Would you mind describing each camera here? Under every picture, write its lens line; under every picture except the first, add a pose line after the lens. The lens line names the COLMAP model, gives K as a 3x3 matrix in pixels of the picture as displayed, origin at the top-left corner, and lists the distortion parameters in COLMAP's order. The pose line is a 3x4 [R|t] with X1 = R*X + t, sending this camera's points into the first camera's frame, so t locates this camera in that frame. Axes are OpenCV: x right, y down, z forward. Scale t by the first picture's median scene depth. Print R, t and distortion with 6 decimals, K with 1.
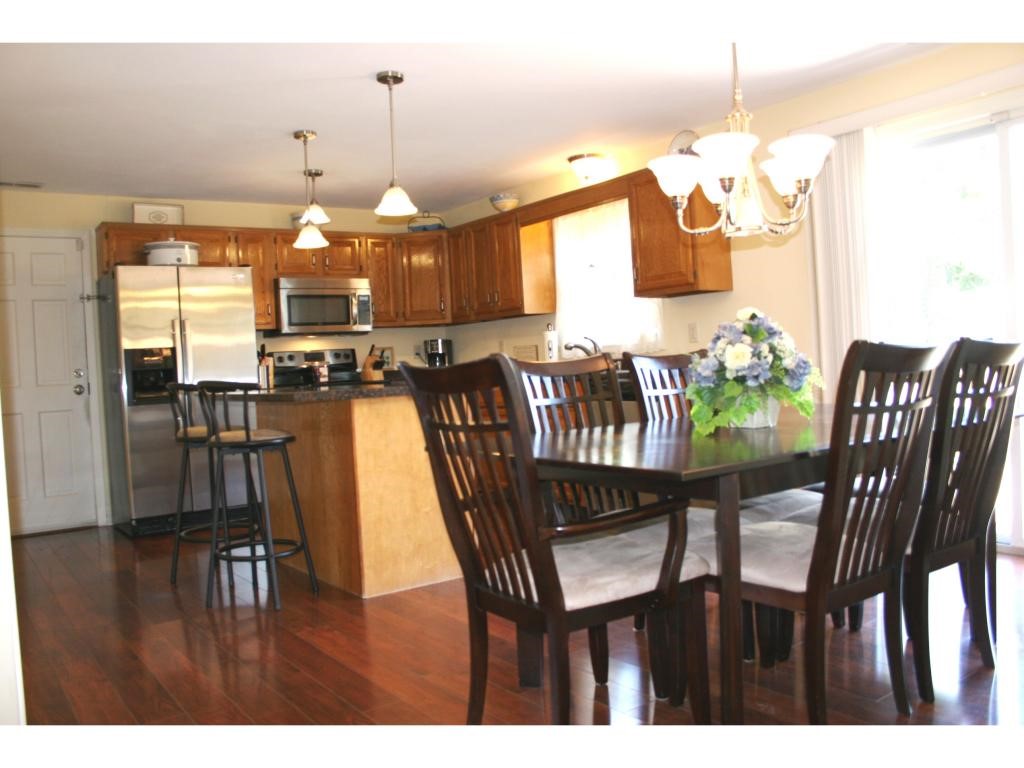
lens RADIAL K [[840.8, 0, 512.0], [0, 840.8, 384.0], [0, 0, 1]] dist [-0.151472, 0.138850]
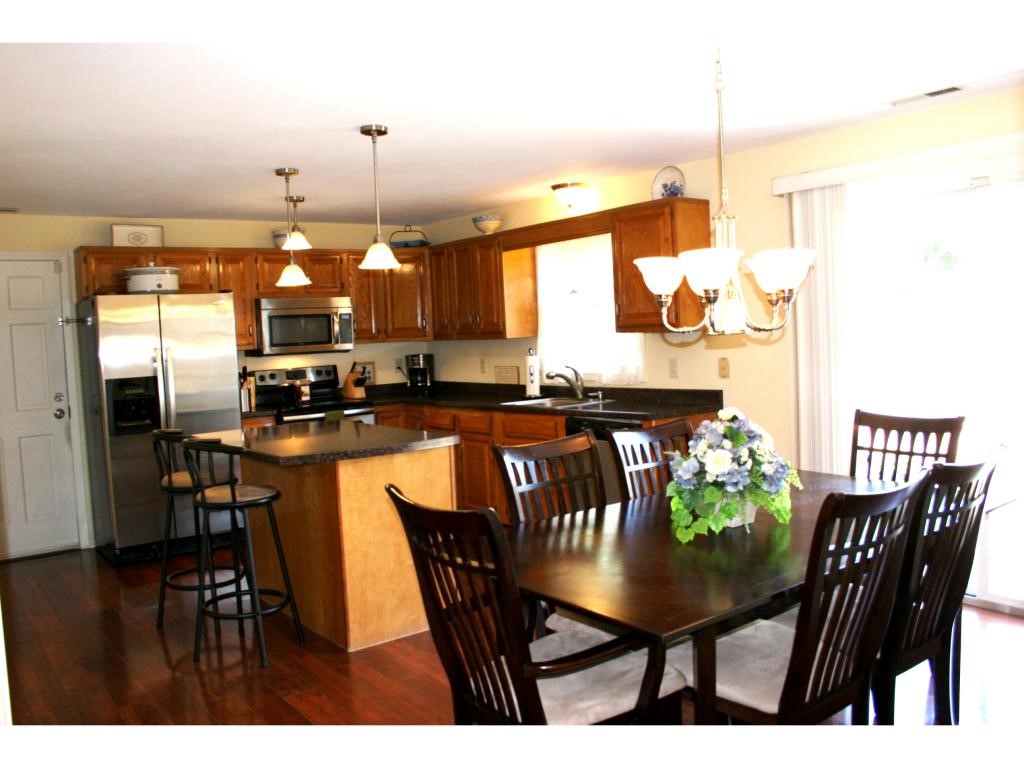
lens RADIAL K [[840.8, 0, 512.0], [0, 840.8, 384.0], [0, 0, 1]] dist [-0.151472, 0.138850]
pose [[0.999654, 0.006666, 0.025458, -0.005544], [-0.007655, 0.999212, 0.038957, -0.105377], [-0.025179, -0.039138, 0.998917, -0.008194]]
